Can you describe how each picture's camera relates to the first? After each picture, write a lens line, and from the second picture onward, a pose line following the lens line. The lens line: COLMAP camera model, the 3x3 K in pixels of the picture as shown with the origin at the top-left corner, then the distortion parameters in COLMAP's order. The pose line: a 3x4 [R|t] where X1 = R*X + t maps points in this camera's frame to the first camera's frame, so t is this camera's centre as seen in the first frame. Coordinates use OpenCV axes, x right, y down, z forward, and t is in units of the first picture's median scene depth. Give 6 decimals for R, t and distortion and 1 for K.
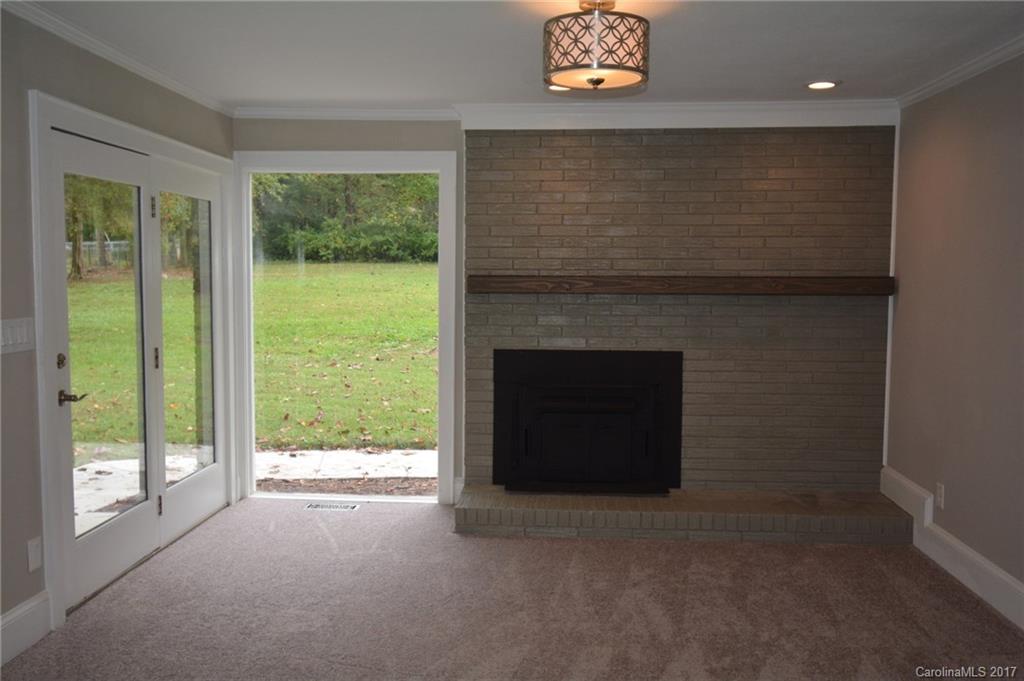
lens RADIAL K [[874.3, 0, 512.0], [0, 874.3, 340.5], [0, 0, 1]] dist [0.002483, 0.000168]
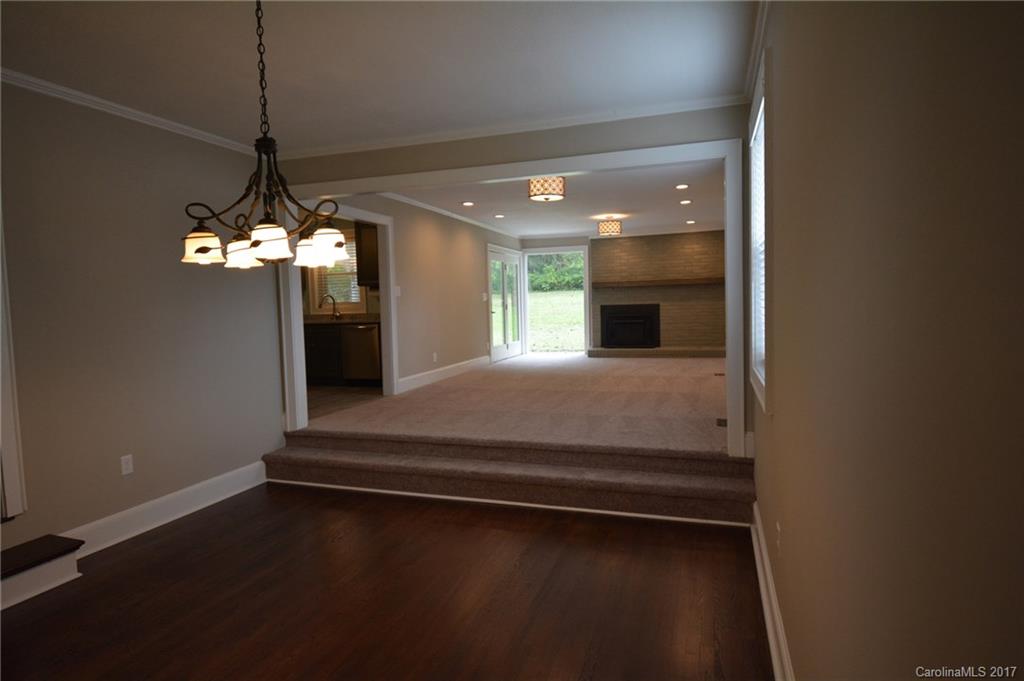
lens RADIAL K [[588.6, 0, 512.0], [0, 588.6, 340.5], [0, 0, 1]] dist [0.002880, 0.000210]
pose [[0.964614, -0.016496, -0.263151, 0.231218], [0.014590, 0.999851, -0.009195, 0.153544], [0.263264, 0.005030, 0.964711, -1.175525]]
